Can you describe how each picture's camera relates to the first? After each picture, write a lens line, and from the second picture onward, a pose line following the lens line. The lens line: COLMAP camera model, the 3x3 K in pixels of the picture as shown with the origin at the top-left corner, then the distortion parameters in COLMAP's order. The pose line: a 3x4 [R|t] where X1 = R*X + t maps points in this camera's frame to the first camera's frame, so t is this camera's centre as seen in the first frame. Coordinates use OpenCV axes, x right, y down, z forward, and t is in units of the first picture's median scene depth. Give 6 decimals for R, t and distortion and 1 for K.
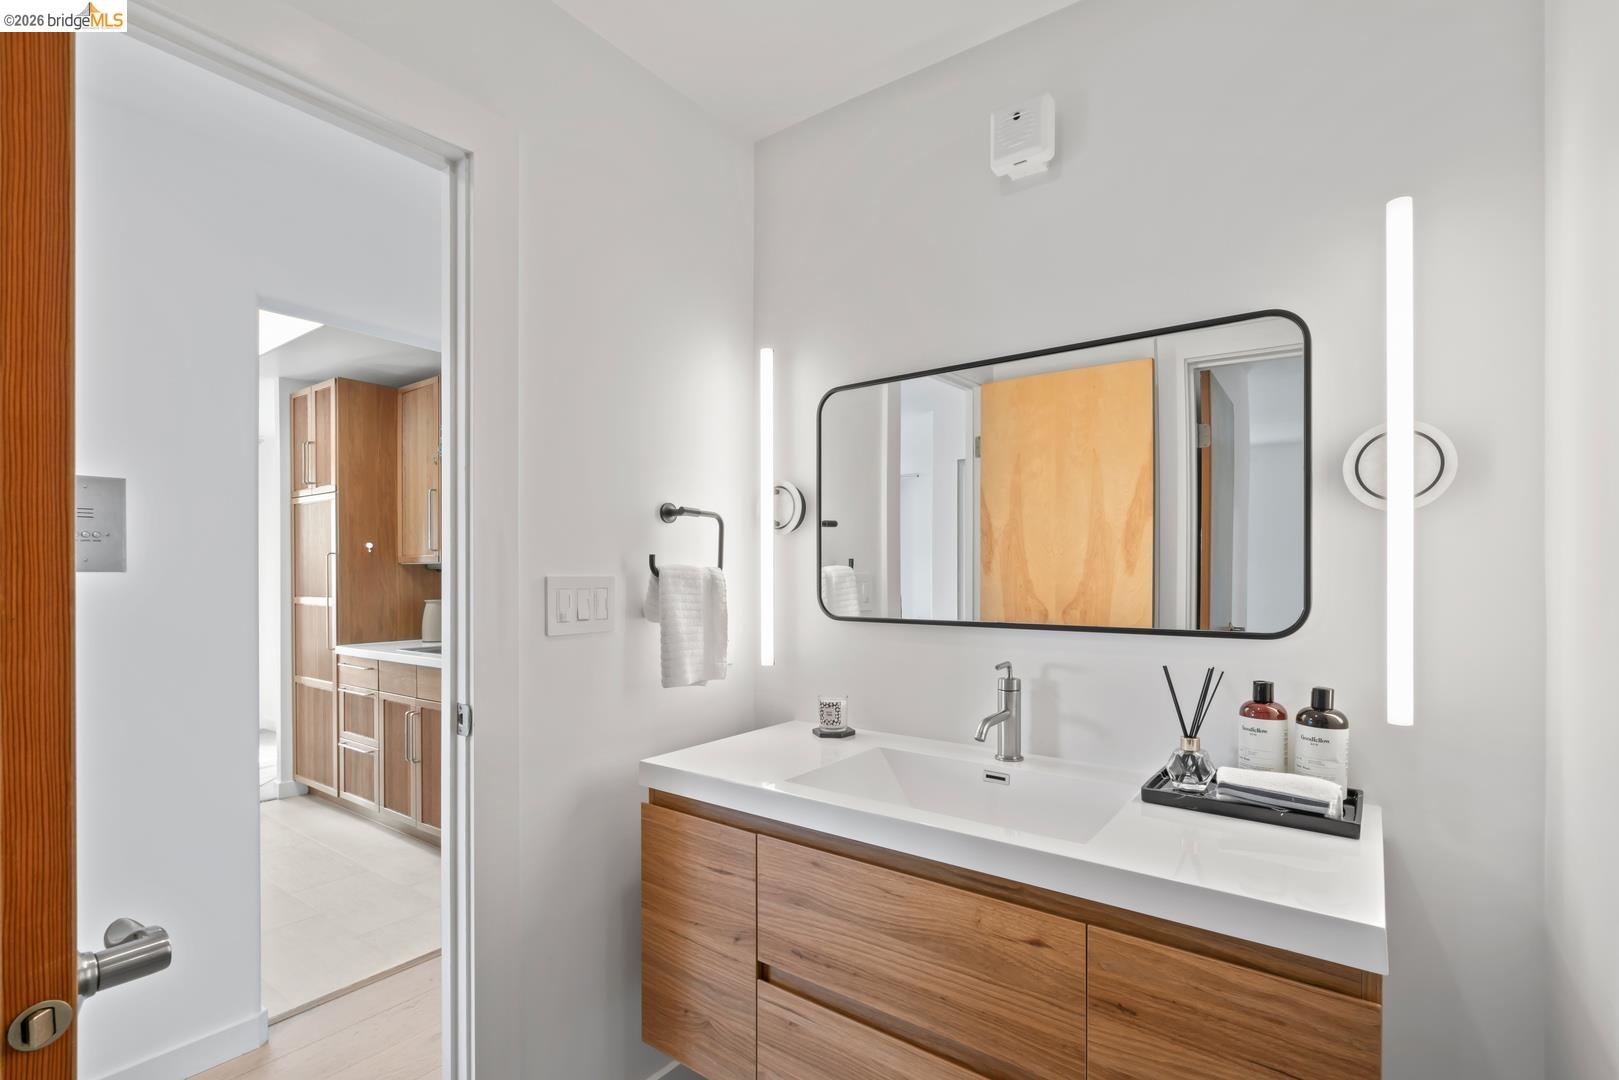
lens RADIAL K [[741.6, 0, 820.0], [0, 741.6, 569.7], [0, 0, 1]] dist [-0.009957, 0.004493]
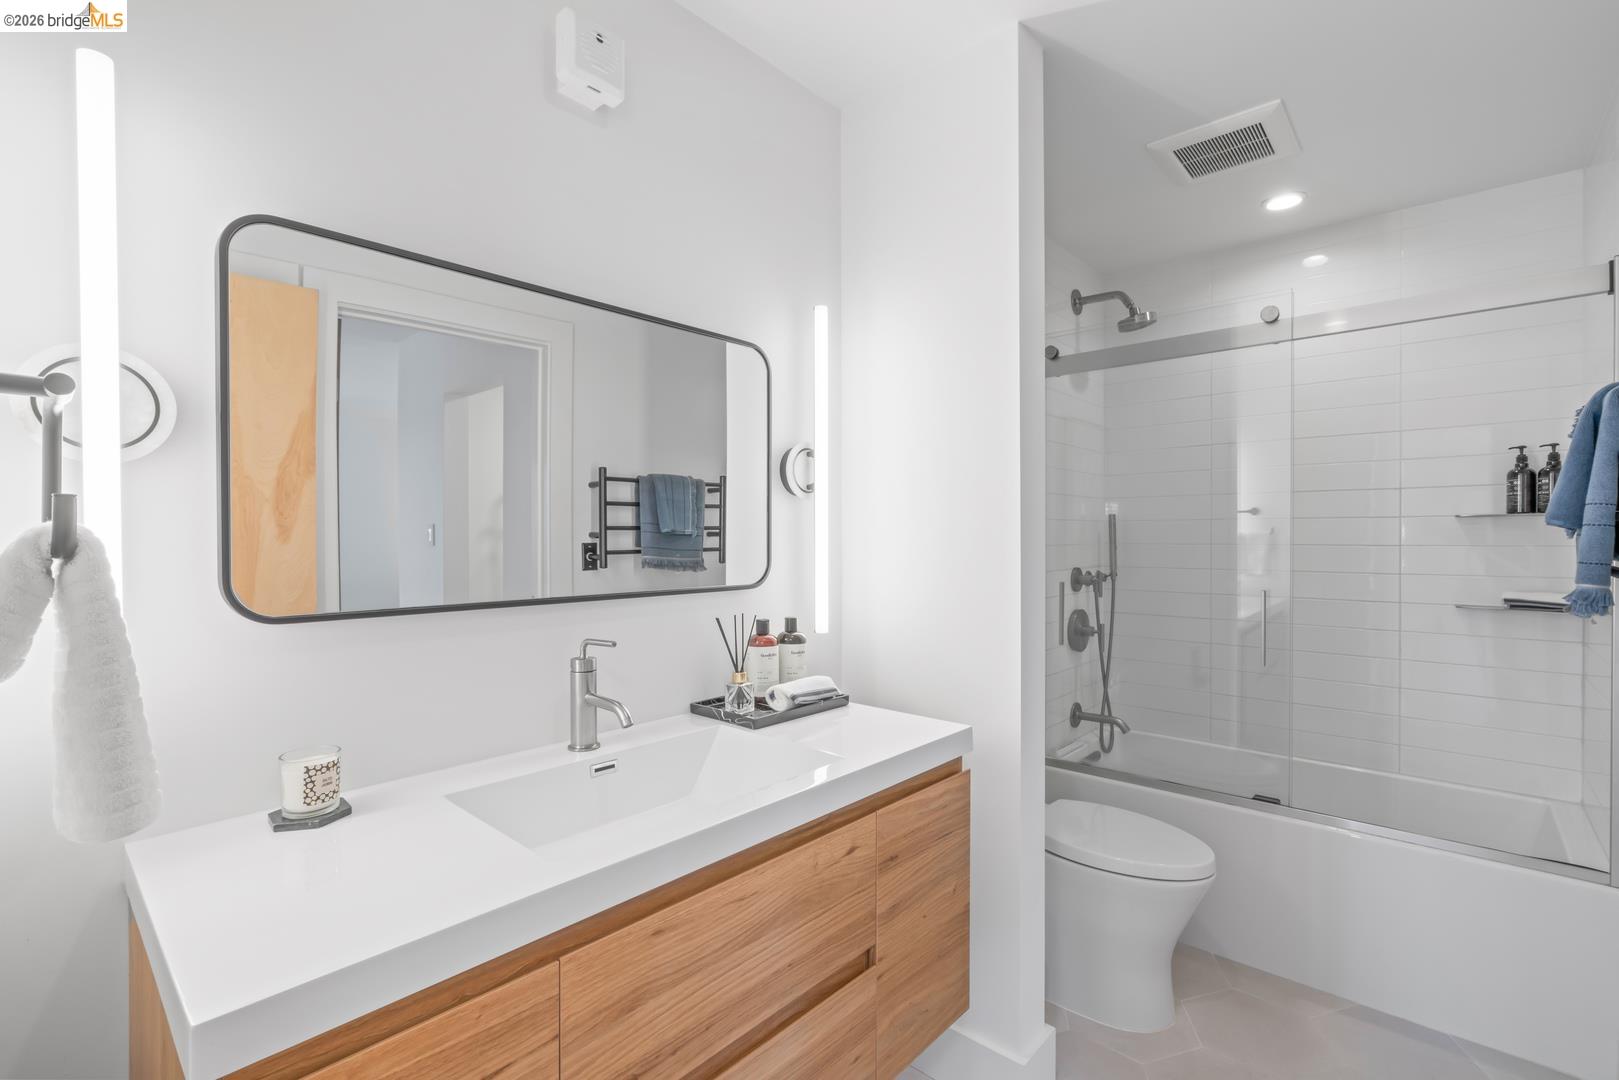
lens RADIAL K [[741.6, 0, 798.7], [0, 741.6, 548.0], [0, 0, 1]] dist [-0.009957, 0.004493]
pose [[0.089202, -0.009365, 0.995969, -0.769852], [-0.000628, 0.999955, 0.009459, 0.009104], [-0.996013, -0.001470, 0.089192, 0.847786]]
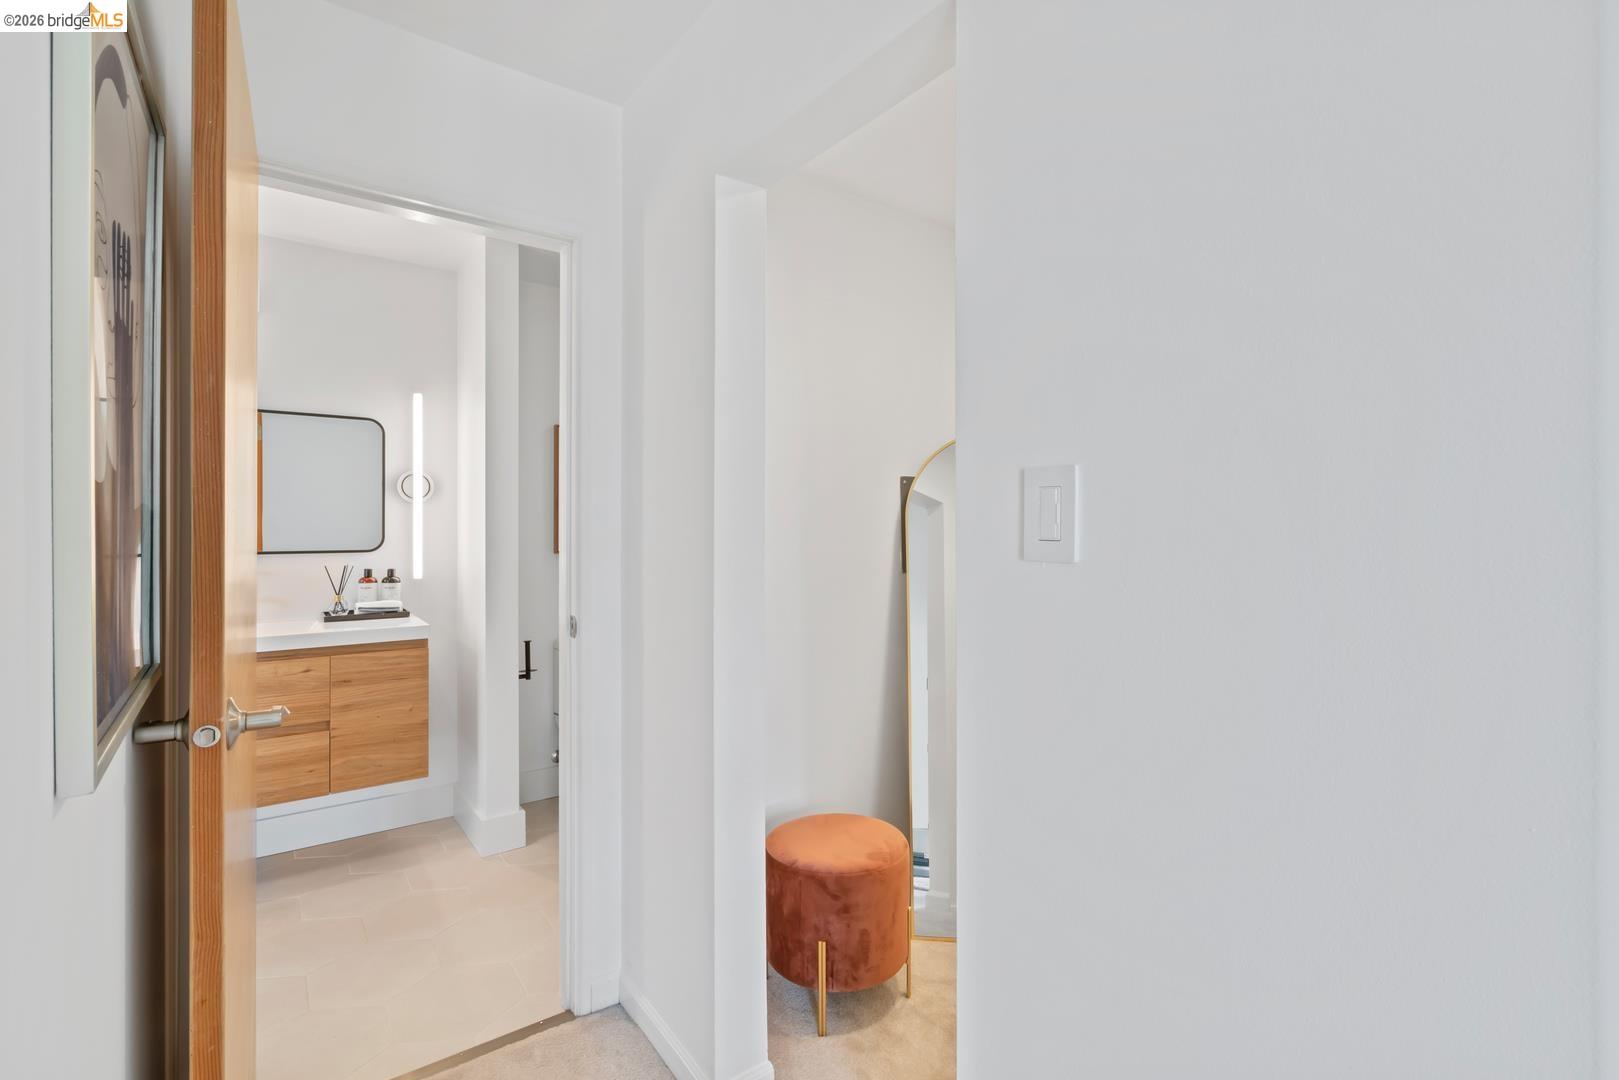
lens RADIAL K [[741.6, 0, 806.7], [0, 741.6, 533.6], [0, 0, 1]] dist [-0.009957, 0.004493]
pose [[0.291471, -0.003213, 0.956574, -1.395406], [-0.004495, 0.999979, 0.004728, 0.016489], [-0.956569, -0.005678, 0.291451, -1.171790]]
